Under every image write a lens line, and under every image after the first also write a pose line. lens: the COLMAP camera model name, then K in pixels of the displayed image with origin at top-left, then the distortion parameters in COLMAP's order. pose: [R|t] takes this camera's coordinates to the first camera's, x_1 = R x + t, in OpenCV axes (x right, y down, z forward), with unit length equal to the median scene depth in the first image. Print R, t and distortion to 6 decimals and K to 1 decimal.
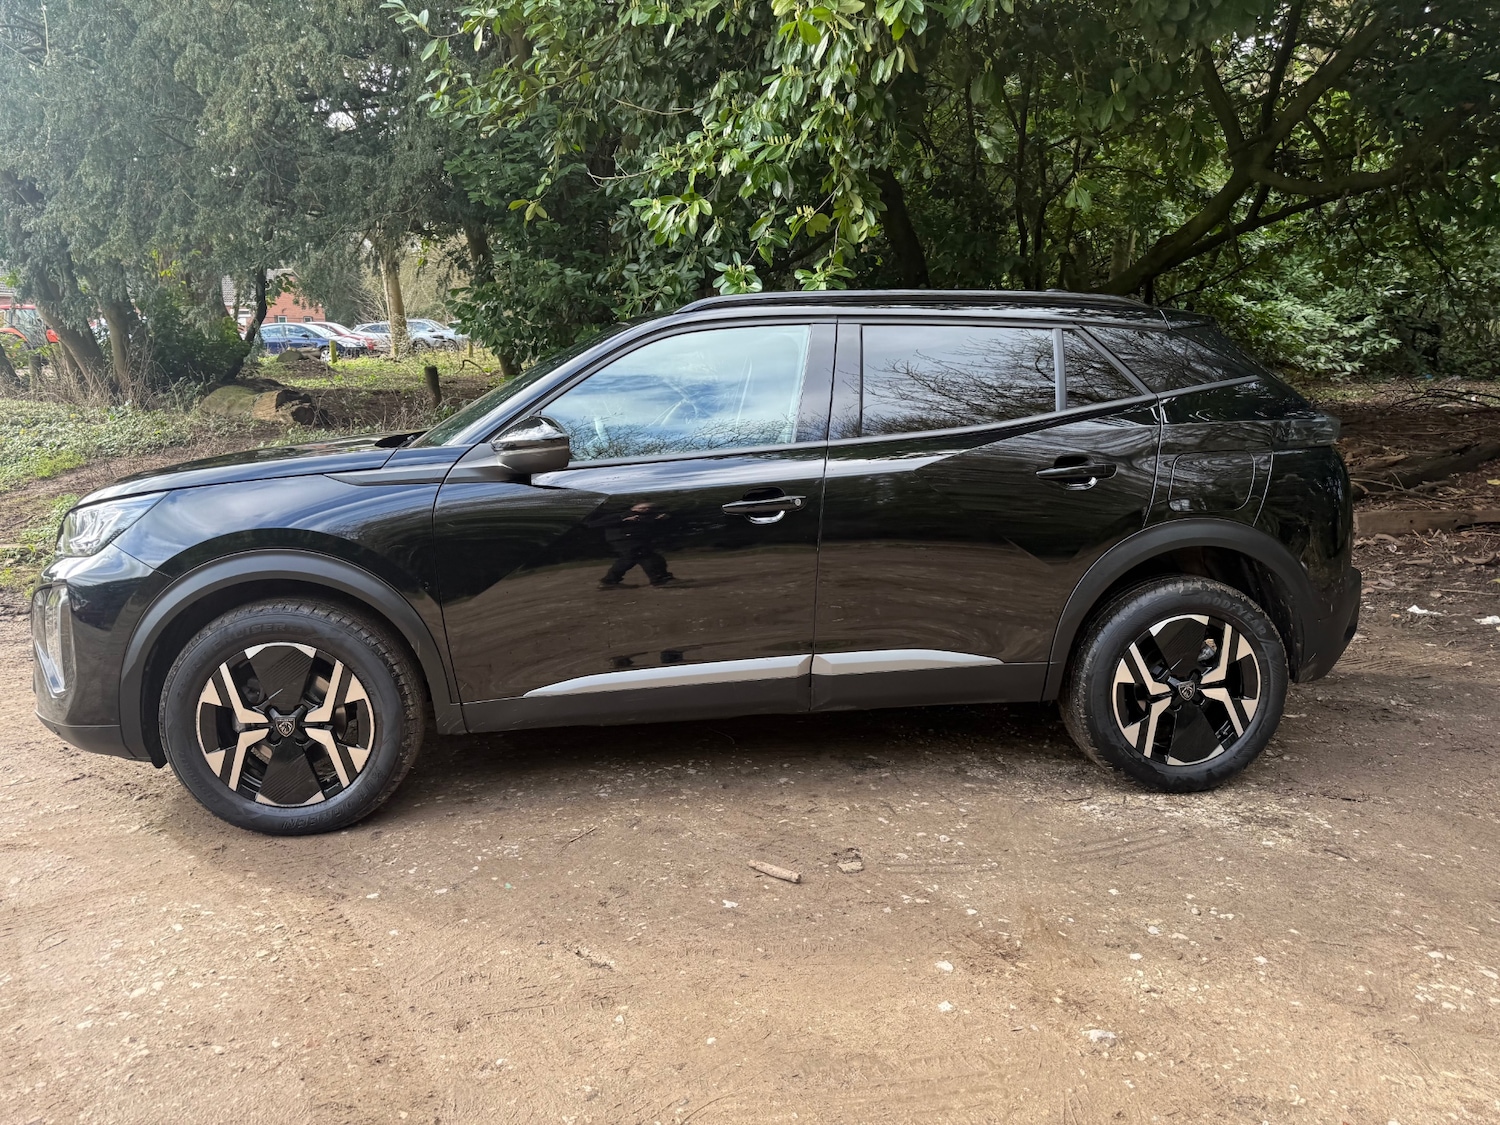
lens RADIAL K [[1081.8, 0, 750.7], [0, 1081.8, 566.5], [0, 0, 1]] dist [0.019630, -0.023540]
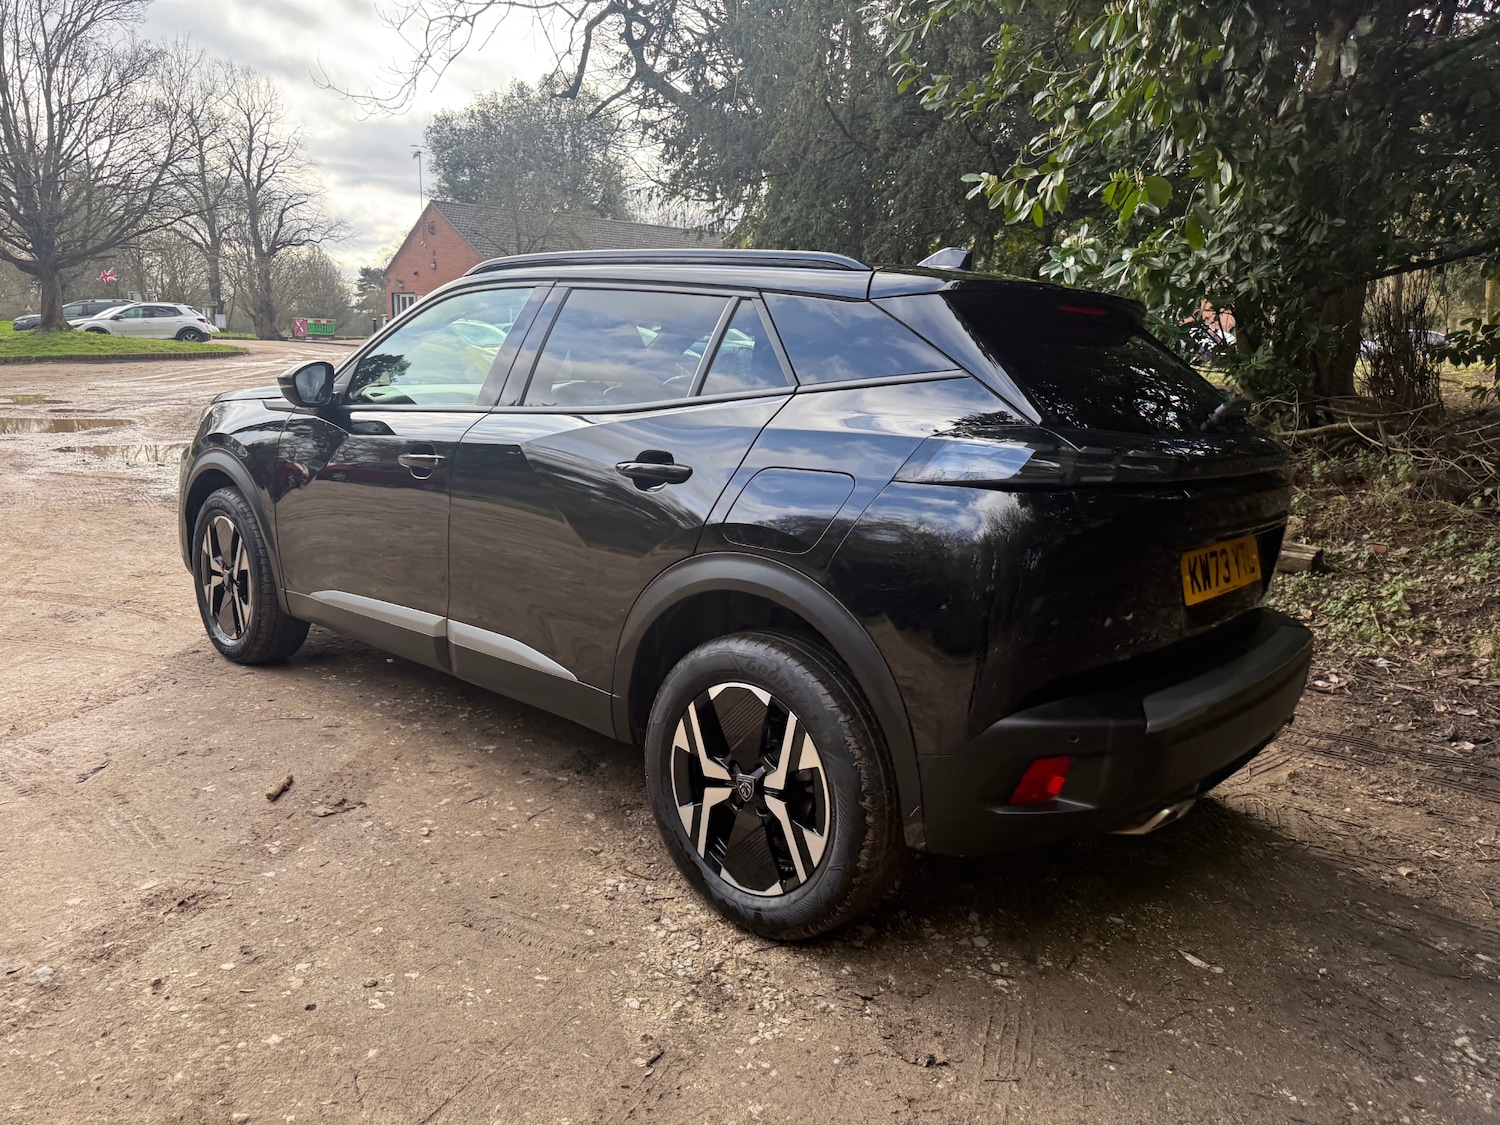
lens RADIAL K [[1081.8, 0, 726.4], [0, 1081.8, 554.7], [0, 0, 1]] dist [0.019630, -0.023540]
pose [[0.646780, 0.174857, -0.742362, 1.003081], [-0.189601, 0.979670, 0.065563, -0.093681], [0.738734, 0.098347, 0.666783, 0.543072]]
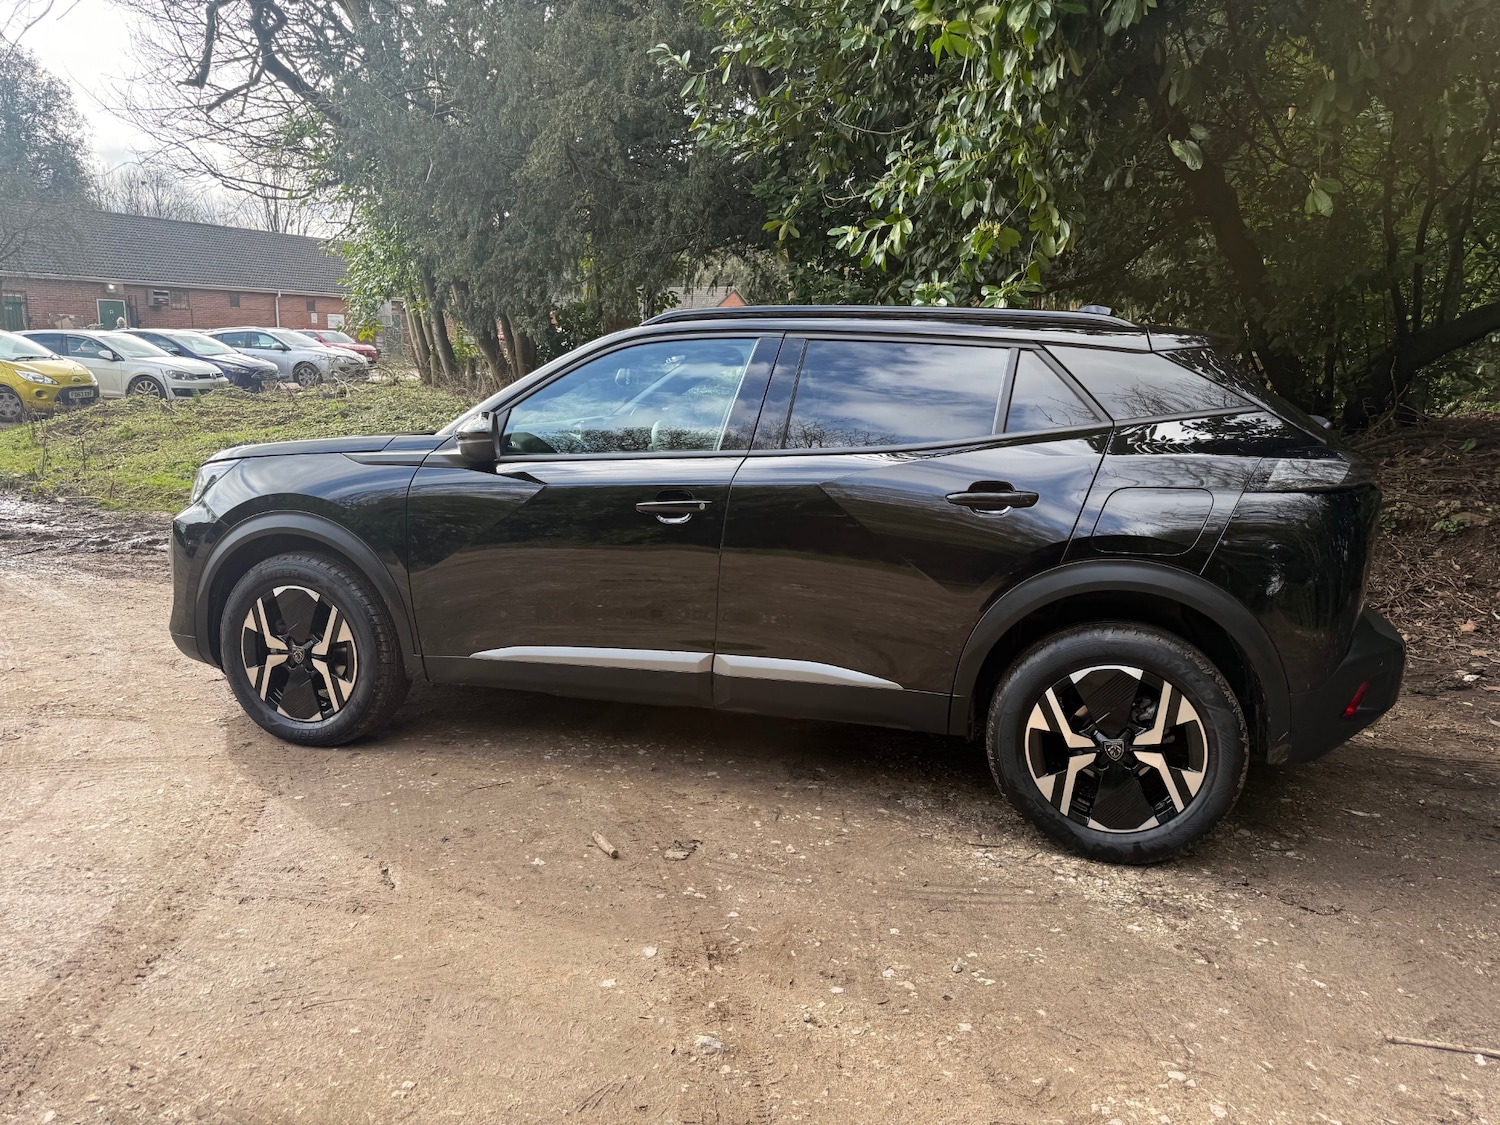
lens RADIAL K [[1081.8, 0, 744.0], [0, 1081.8, 567.9], [0, 0, 1]] dist [0.019630, -0.023540]
pose [[0.919393, 0.097438, -0.381080, 0.496111], [-0.102138, 0.994739, 0.007926, -0.012691], [0.379847, 0.031636, 0.924508, 0.048254]]
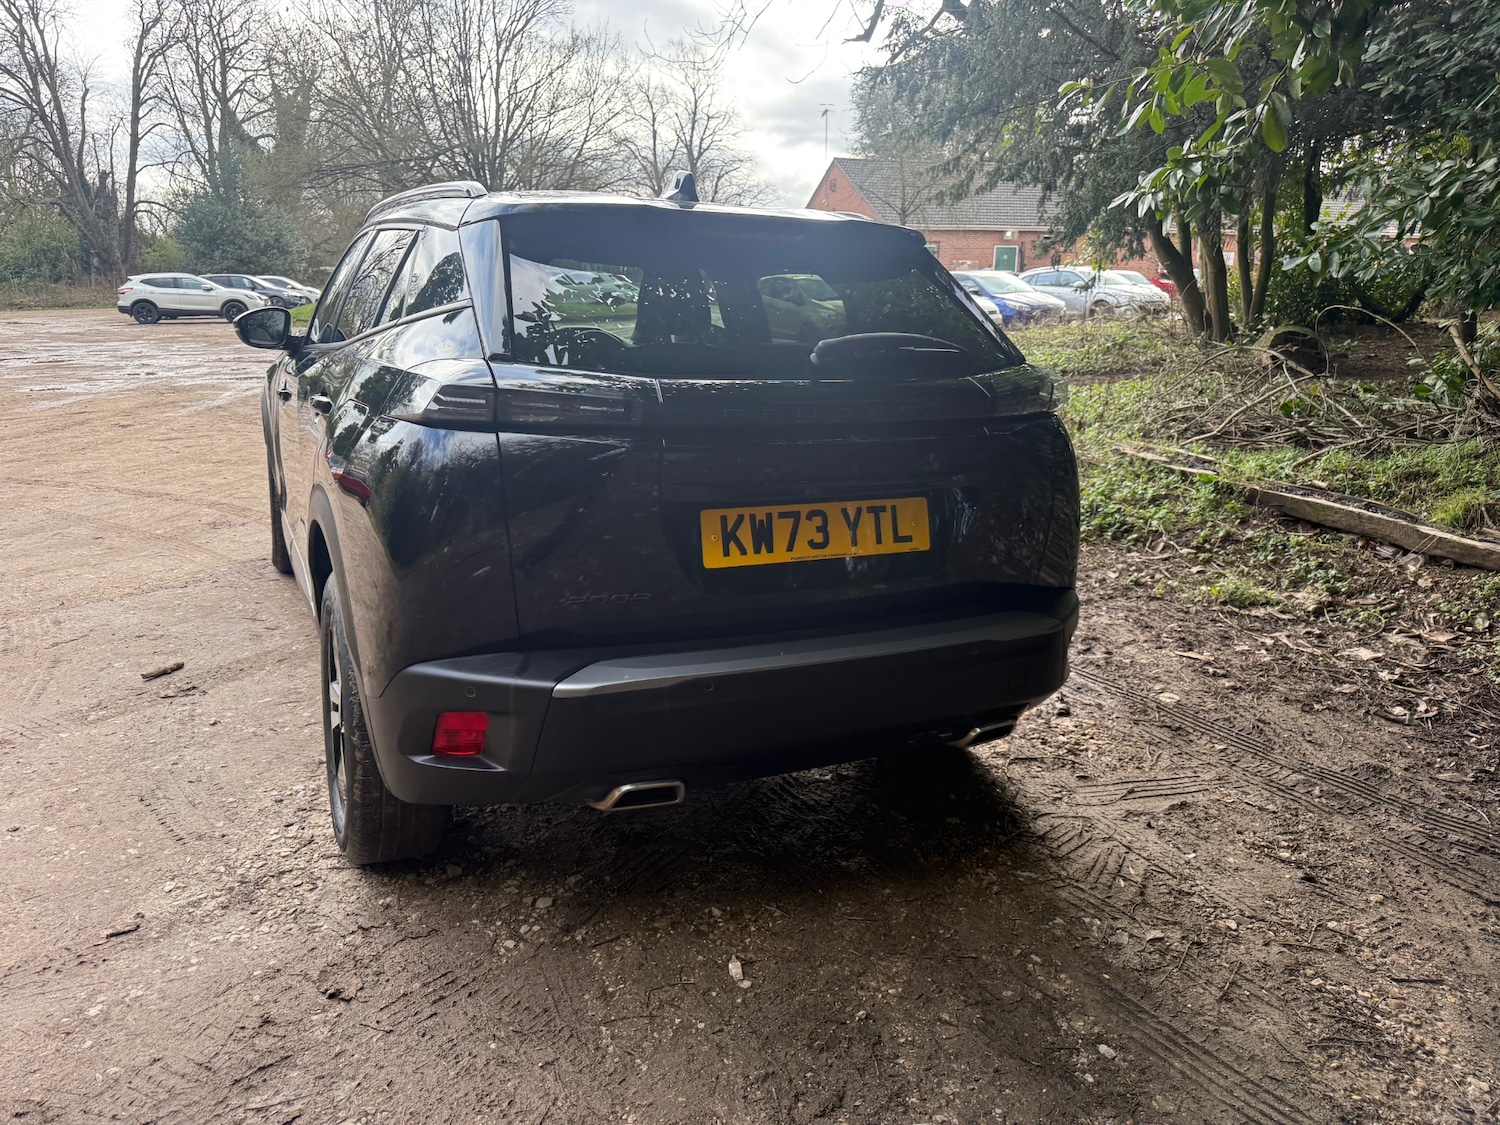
lens RADIAL K [[1081.8, 0, 720.3], [0, 1081.8, 560.6], [0, 0, 1]] dist [0.019630, -0.023540]
pose [[0.302626, 0.243233, -0.921550, 1.272676], [-0.204760, 0.960904, 0.186379, -0.201398], [0.930855, 0.132294, 0.340599, 1.078977]]
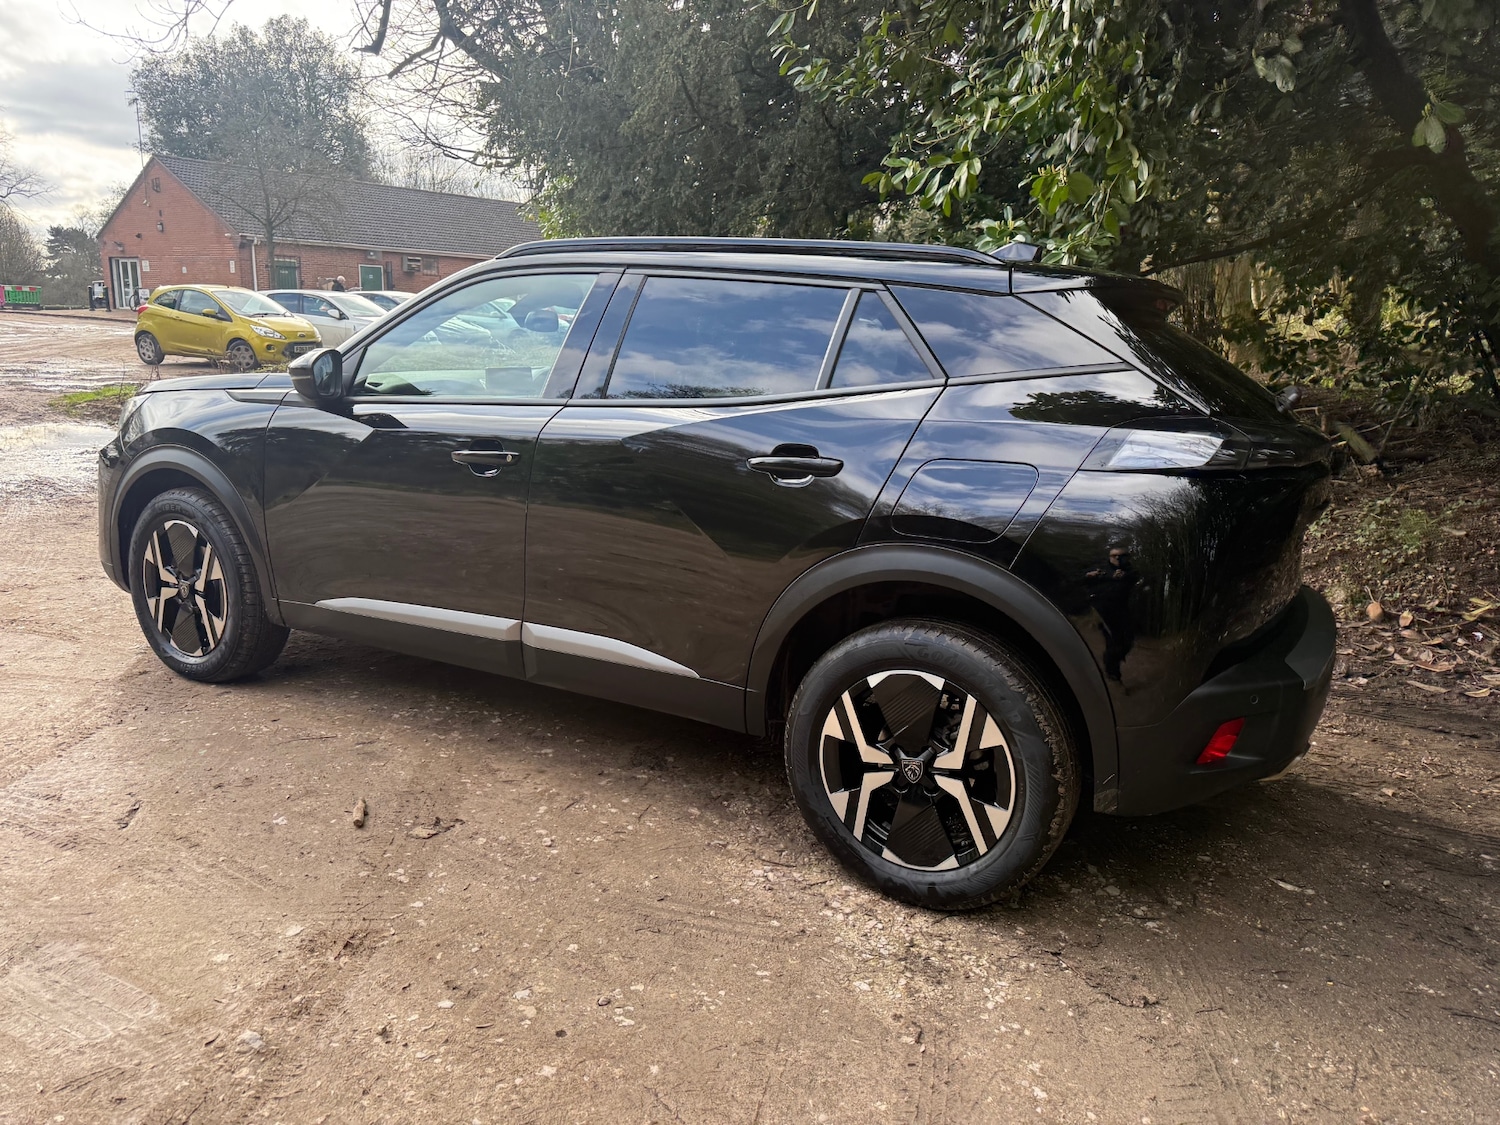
lens RADIAL K [[1081.8, 0, 731.0], [0, 1081.8, 578.5], [0, 0, 1]] dist [0.019630, -0.023540]
pose [[0.801964, 0.172924, -0.571796, 0.784267], [-0.162472, 0.984242, 0.069783, -0.054463], [0.574853, 0.036937, 0.817423, 0.339172]]
